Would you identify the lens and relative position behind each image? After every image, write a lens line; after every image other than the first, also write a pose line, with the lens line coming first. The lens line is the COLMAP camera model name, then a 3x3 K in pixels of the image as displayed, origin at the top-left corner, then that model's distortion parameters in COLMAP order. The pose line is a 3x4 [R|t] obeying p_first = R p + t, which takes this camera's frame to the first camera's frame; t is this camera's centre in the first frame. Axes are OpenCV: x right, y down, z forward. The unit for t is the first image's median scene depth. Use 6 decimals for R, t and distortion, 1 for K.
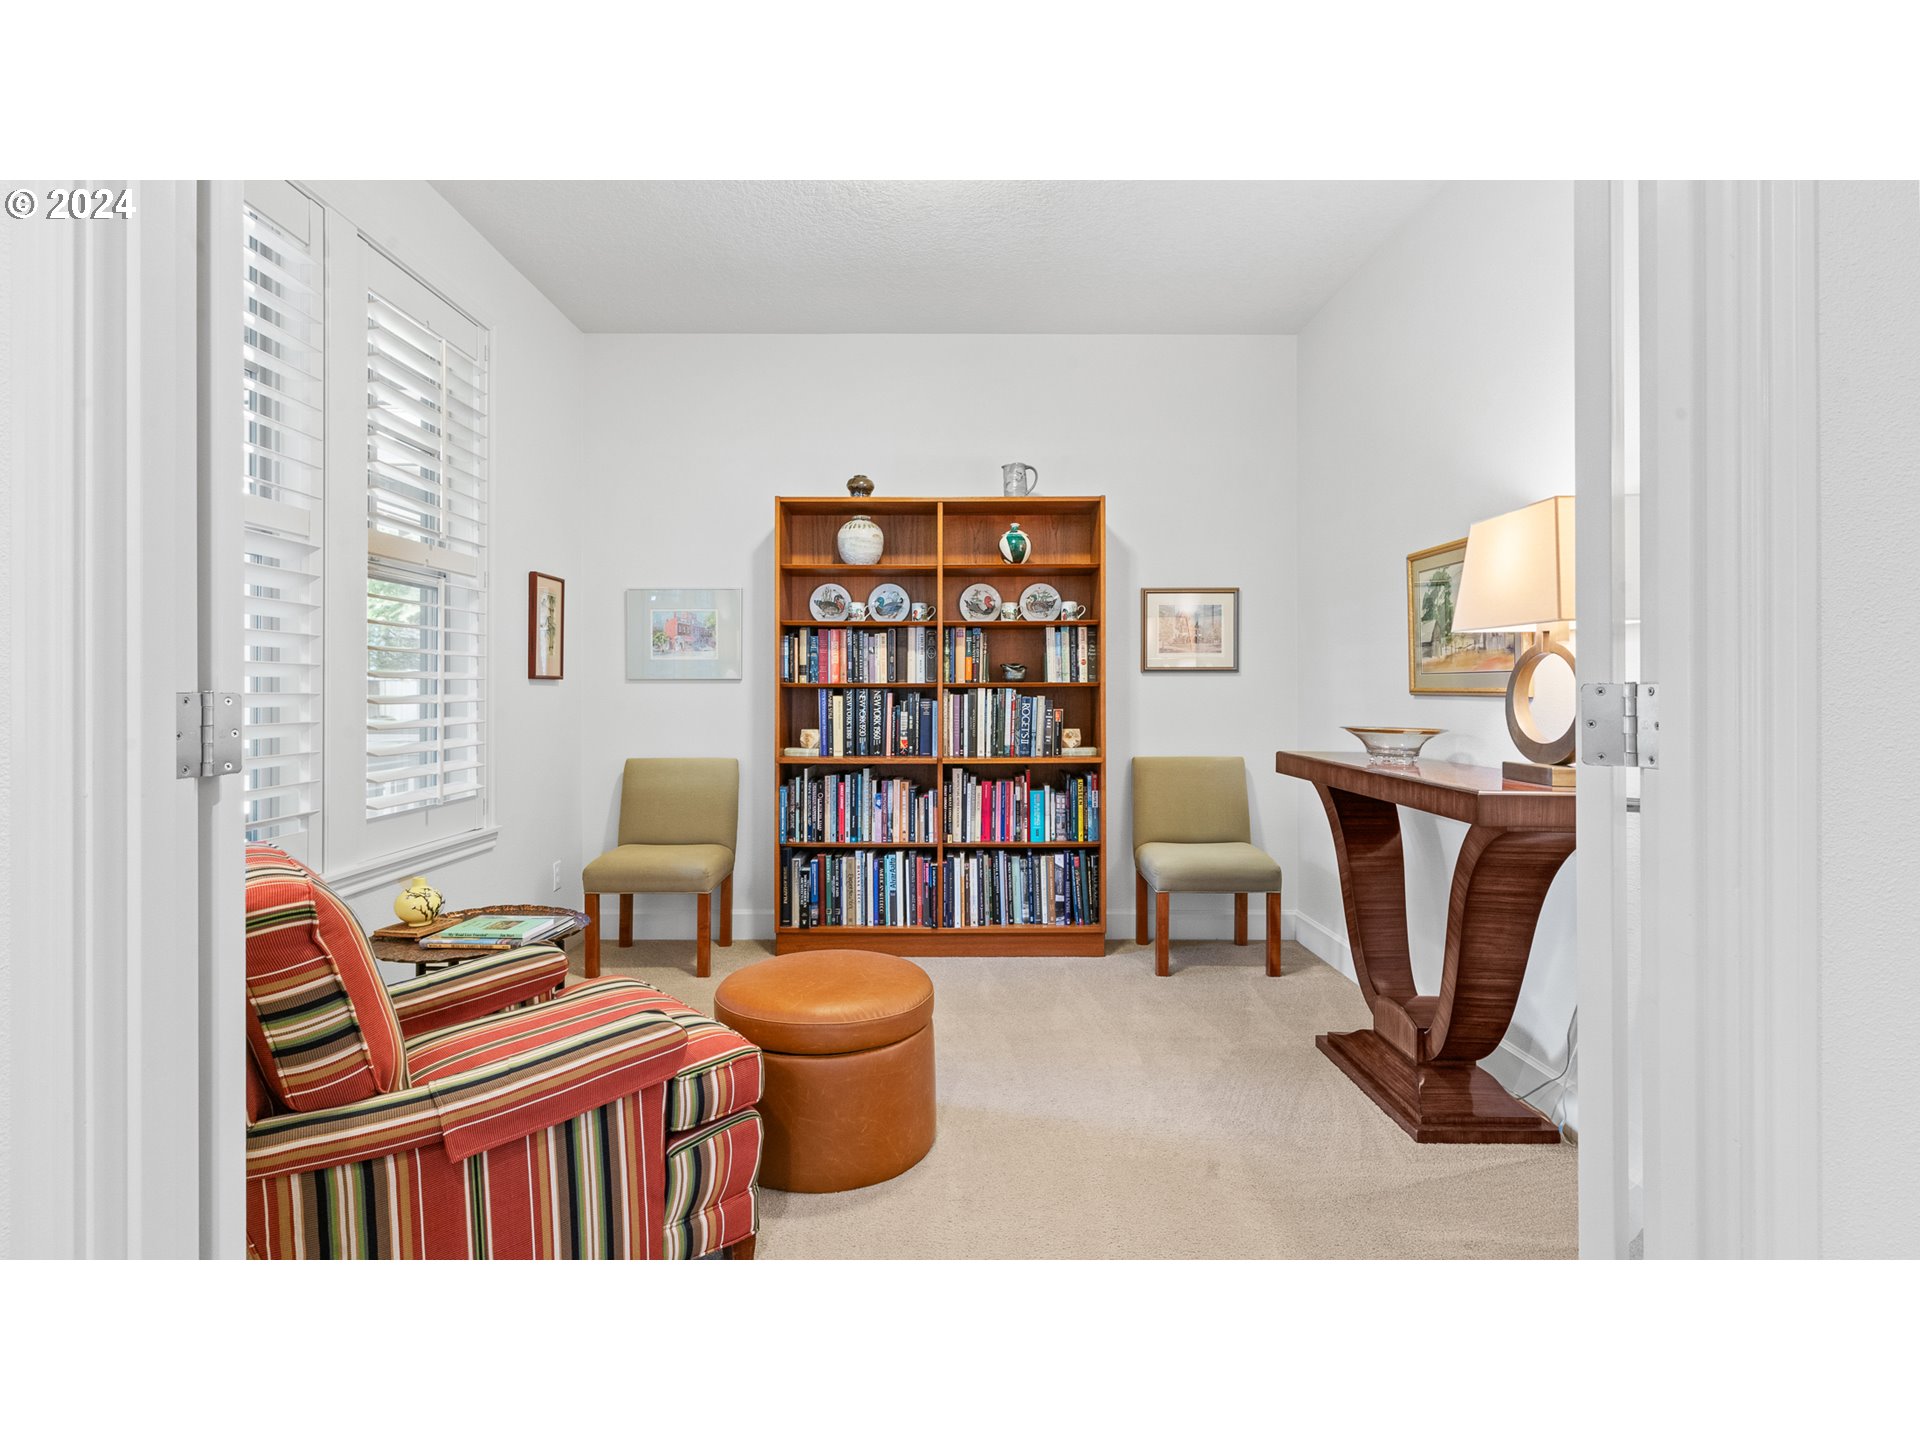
lens RADIAL K [[914.9, 0, 953.7], [0, 914.9, 705.6], [0, 0, 1]] dist [0.000101, 0.000947]
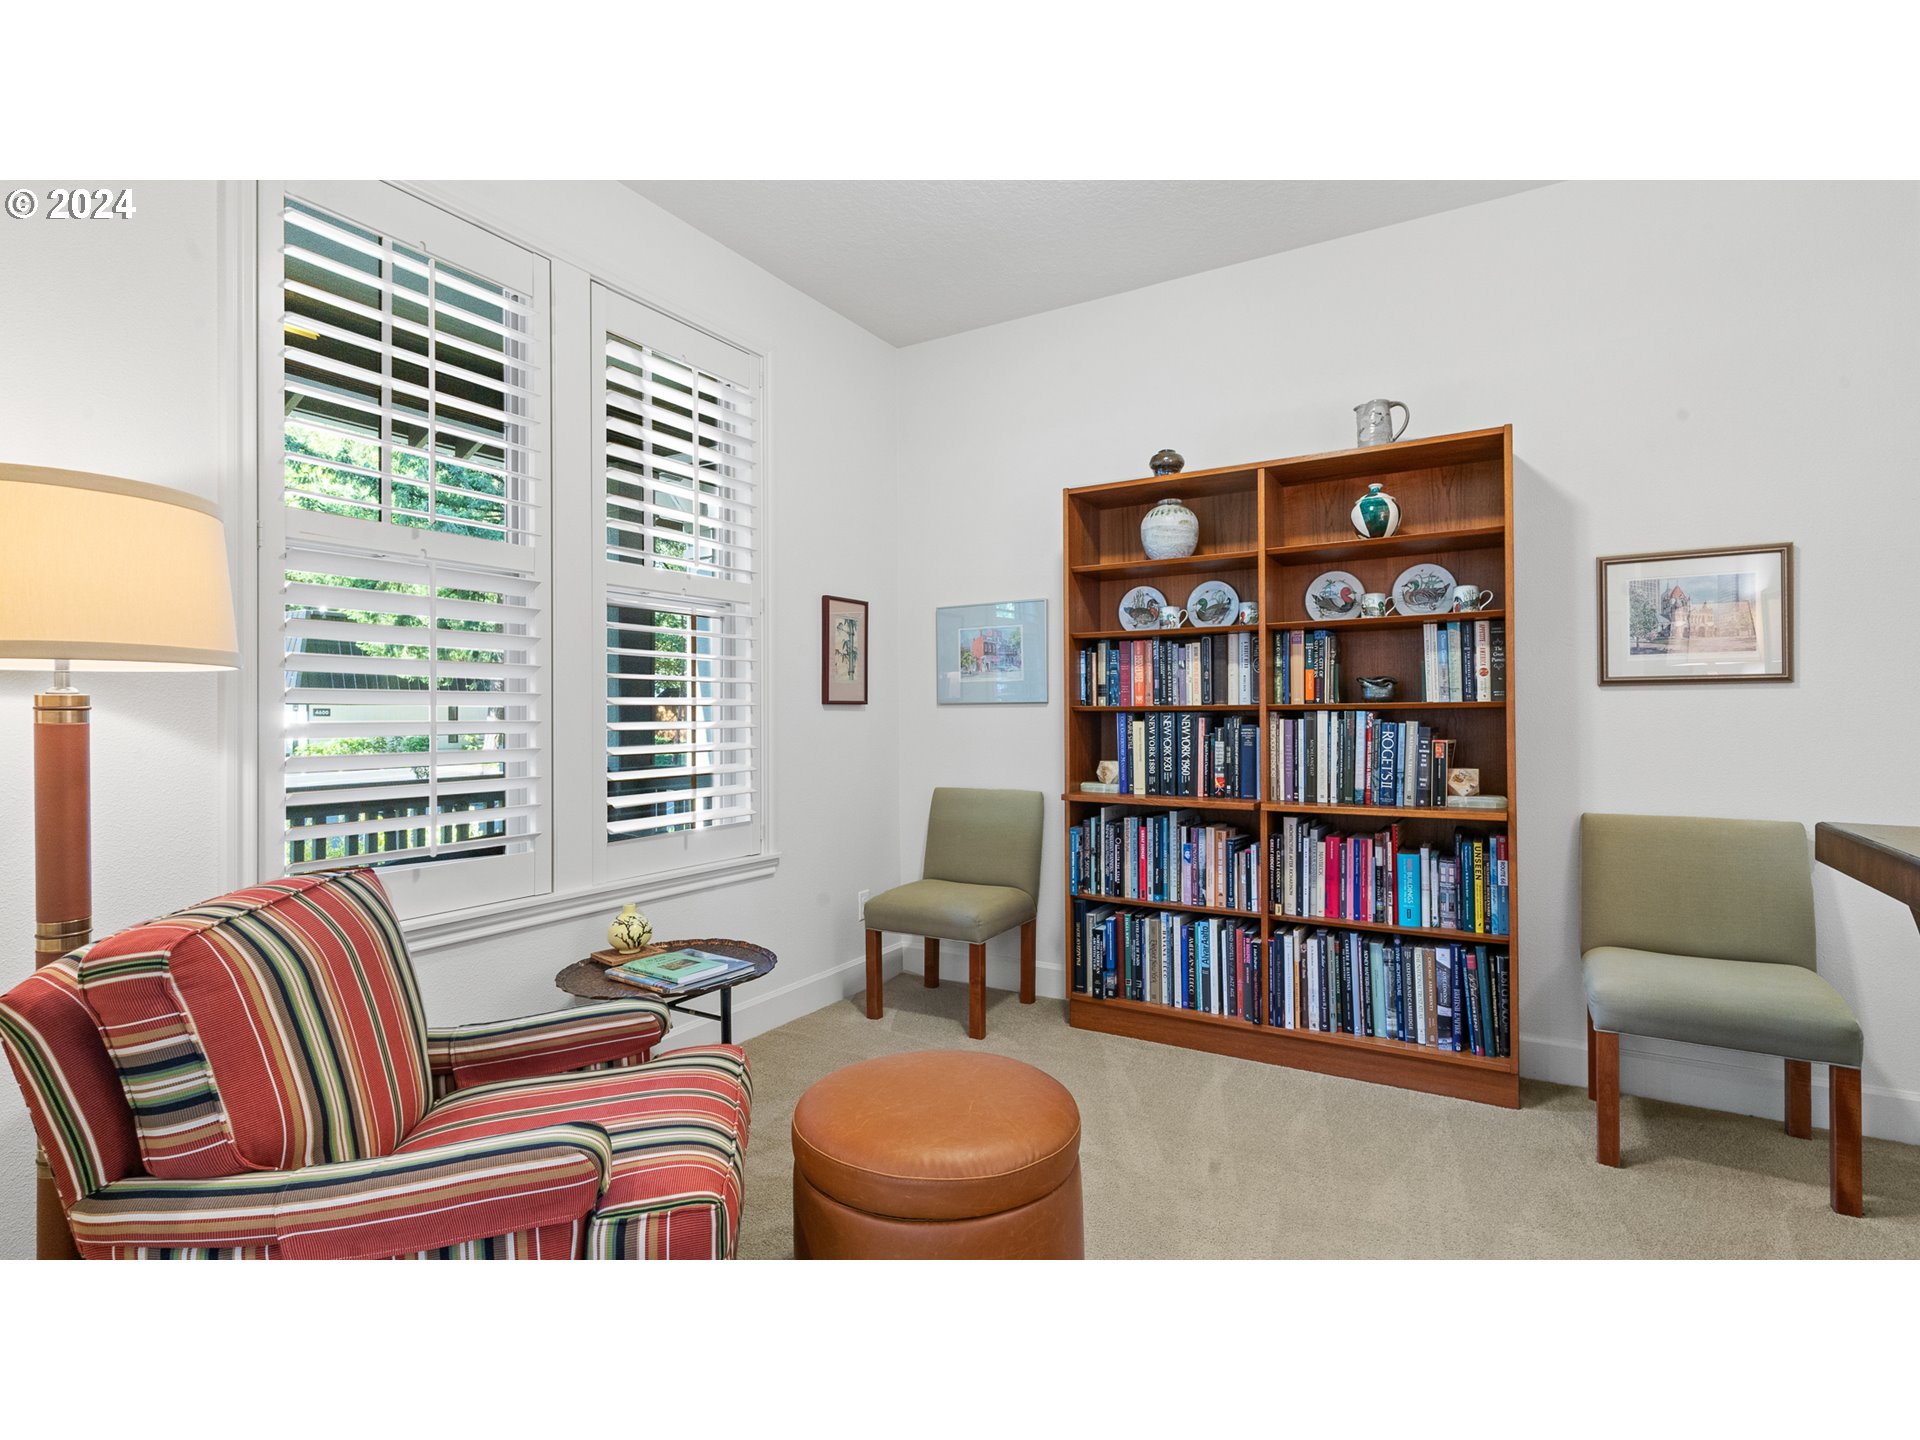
lens RADIAL K [[914.9, 0, 965.3], [0, 914.9, 718.9], [0, 0, 1]] dist [0.000101, 0.000947]
pose [[0.860629, -0.001201, -0.509232, 0.157802], [-0.003668, 0.999957, -0.008558, -0.005125], [0.509220, 0.009233, 0.860587, 0.211856]]
